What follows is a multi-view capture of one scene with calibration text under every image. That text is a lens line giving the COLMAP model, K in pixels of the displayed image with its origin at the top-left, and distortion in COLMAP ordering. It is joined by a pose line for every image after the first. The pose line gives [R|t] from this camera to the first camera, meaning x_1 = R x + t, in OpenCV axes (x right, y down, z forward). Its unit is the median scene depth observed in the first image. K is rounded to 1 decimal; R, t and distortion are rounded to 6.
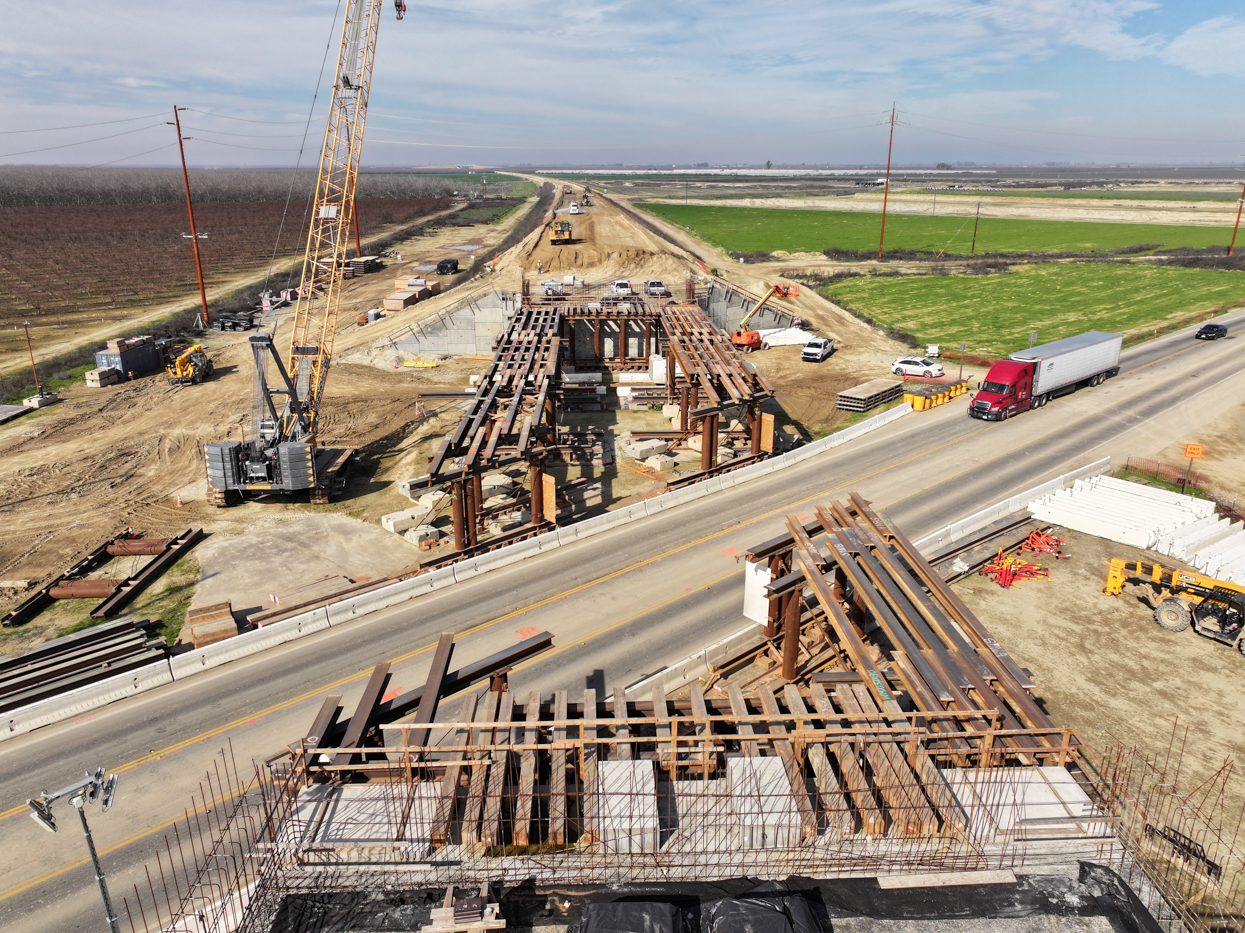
lens RADIAL K [[873.4, 0, 621.9], [0, 873.4, 464.0], [0, 0, 1]] dist [-0.004522, 0.019402]
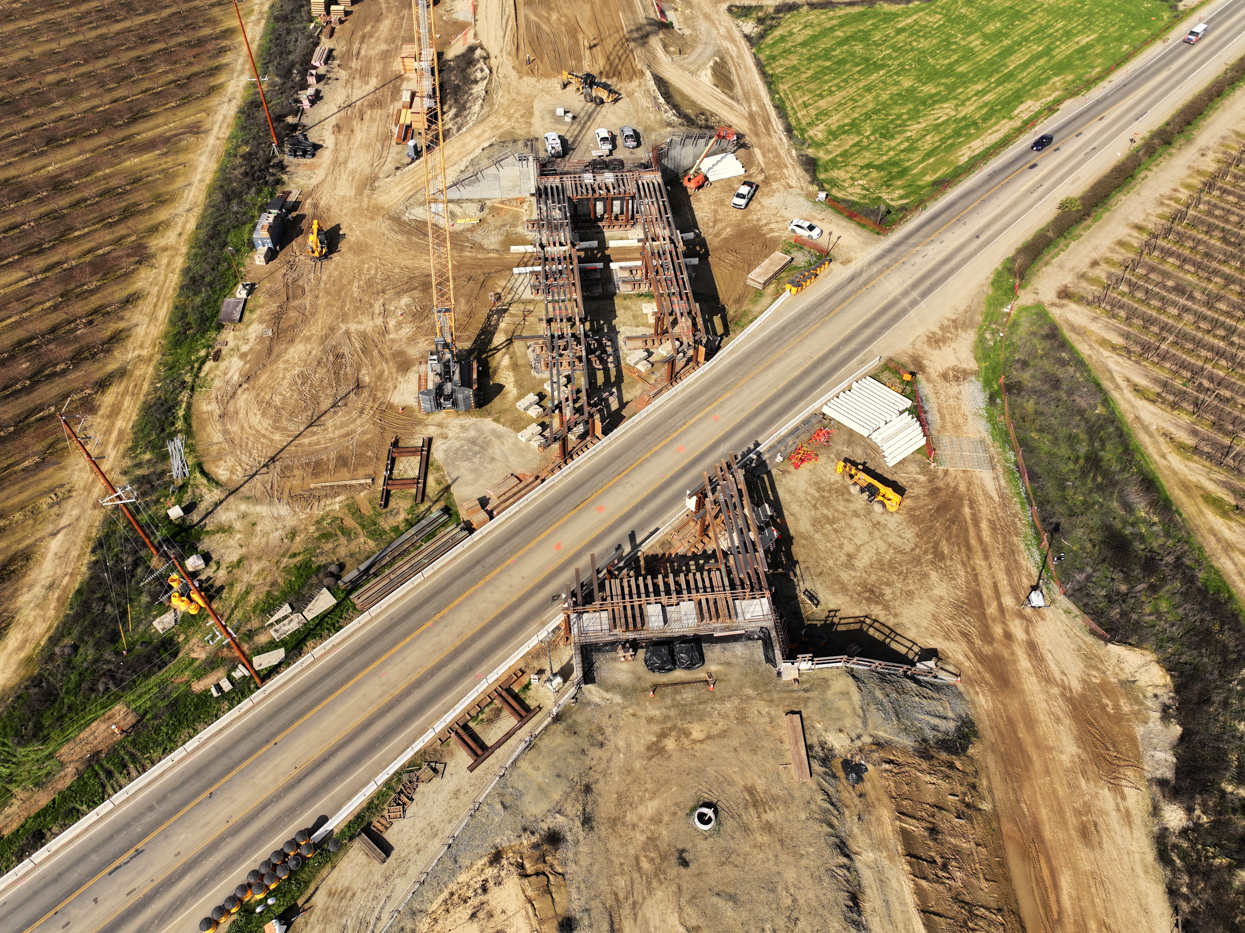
lens RADIAL K [[873.4, 0, 623.0], [0, 873.4, 461.6], [0, 0, 1]] dist [-0.004522, 0.019402]
pose [[0.997628, -0.039872, 0.056119, -0.109733], [0.006616, 0.866950, 0.498351, -0.722230], [-0.068523, -0.496797, 0.865157, -0.684053]]
